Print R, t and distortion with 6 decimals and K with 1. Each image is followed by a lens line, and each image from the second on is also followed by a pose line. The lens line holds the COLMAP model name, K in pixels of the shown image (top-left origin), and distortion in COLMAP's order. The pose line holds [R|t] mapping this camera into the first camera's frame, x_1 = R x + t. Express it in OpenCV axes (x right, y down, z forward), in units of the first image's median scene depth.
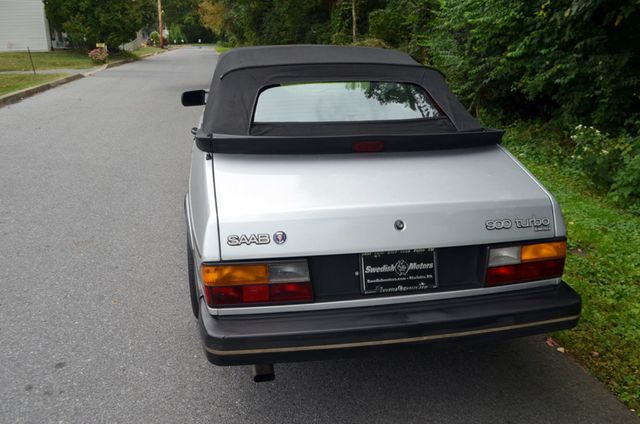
lens RADIAL K [[544.6, 0, 310.9], [0, 544.6, 213.3], [0, 0, 1]] dist [-0.057477, -0.010976]
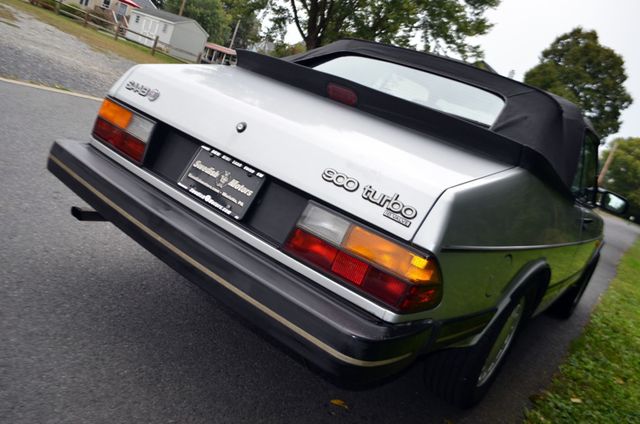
lens RADIAL K [[544.6, 0, 325.3], [0, 544.6, 212.8], [0, 0, 1]] dist [-0.057477, -0.010976]
pose [[0.639985, 0.365123, -0.676095, 0.555759], [-0.531469, 0.845811, -0.046306, 0.066816], [0.554941, 0.388958, 0.735358, 0.338160]]
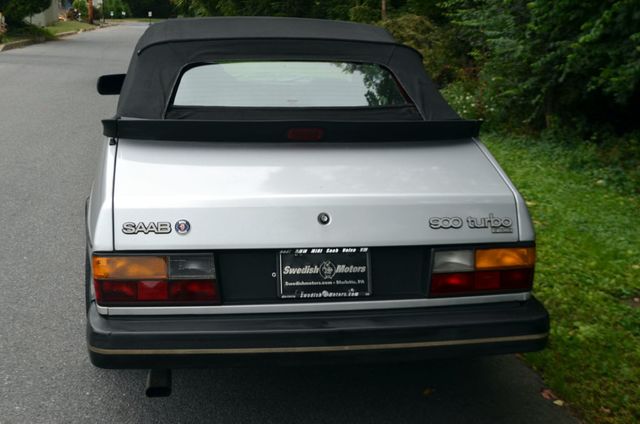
lens RADIAL K [[885.8, 0, 300.3], [0, 885.8, 194.9], [0, 0, 1]] dist [-0.020350, 0.000000]
pose [[0.999312, 0.021425, -0.030280, 0.109610], [-0.024647, 0.993582, -0.110394, 0.092001], [0.027720, 0.111064, 0.993427, -0.260481]]
